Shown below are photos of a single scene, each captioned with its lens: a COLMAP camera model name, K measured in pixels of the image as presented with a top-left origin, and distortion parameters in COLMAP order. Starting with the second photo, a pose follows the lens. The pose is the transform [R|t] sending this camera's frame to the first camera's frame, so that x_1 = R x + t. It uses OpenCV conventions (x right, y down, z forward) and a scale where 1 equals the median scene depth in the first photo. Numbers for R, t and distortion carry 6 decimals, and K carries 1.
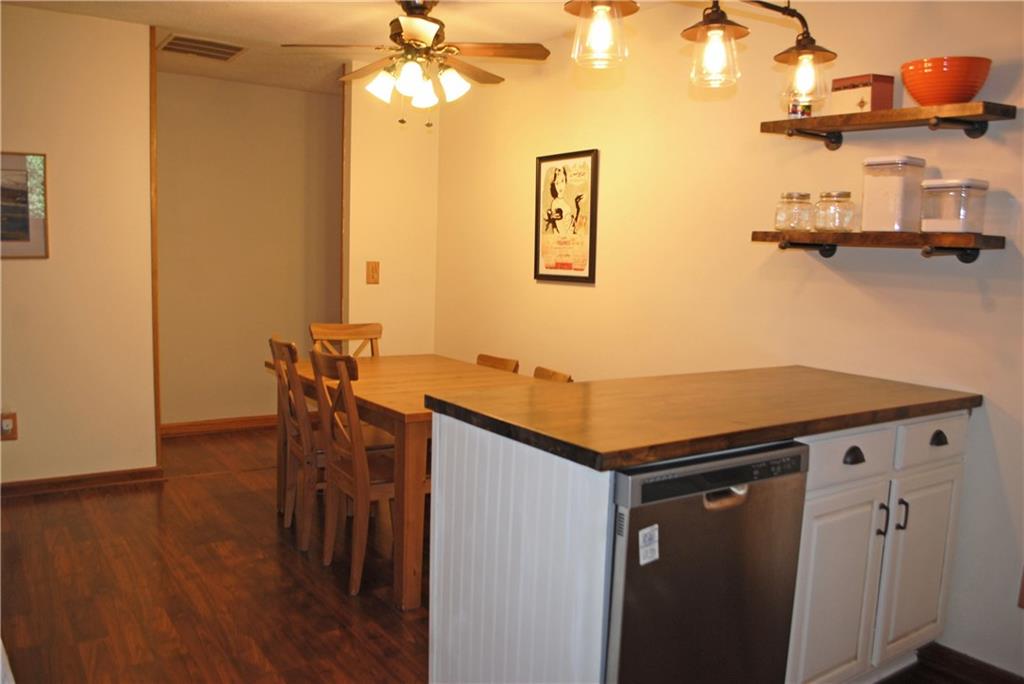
lens RADIAL K [[812.2, 0, 515.9], [0, 812.2, 339.5], [0, 0, 1]] dist [-0.083572, 0.006513]
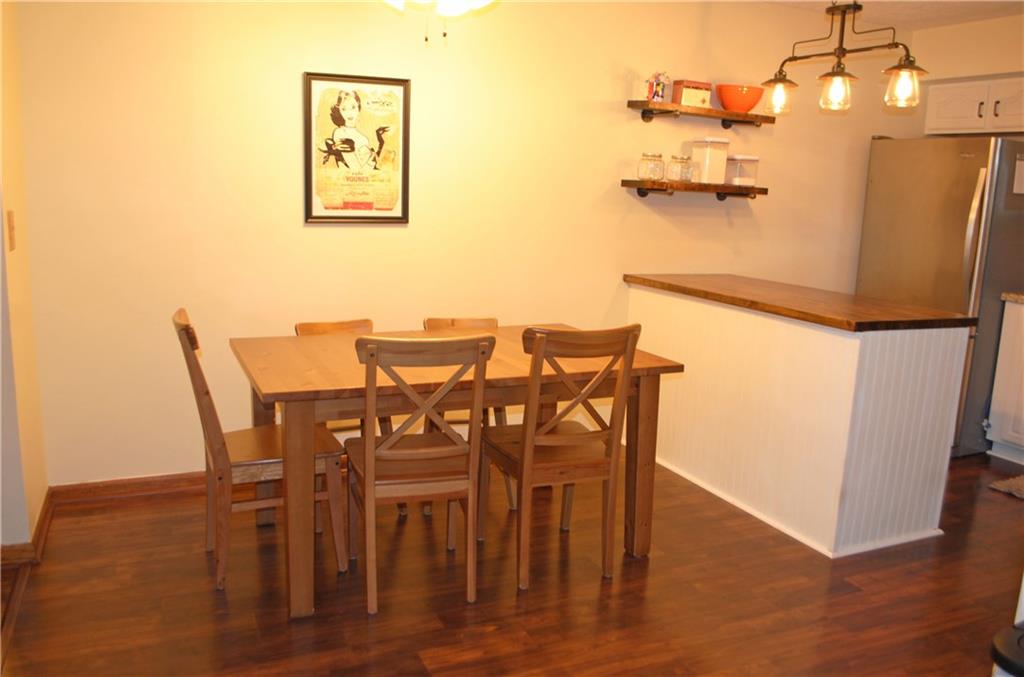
lens RADIAL K [[812.2, 0, 514.4], [0, 812.2, 344.5], [0, 0, 1]] dist [-0.083572, 0.006513]
pose [[0.194404, -0.230125, 0.953546, -0.797396], [0.063526, 0.973005, 0.221870, -0.129869], [-0.978862, 0.017443, 0.203775, 0.665451]]
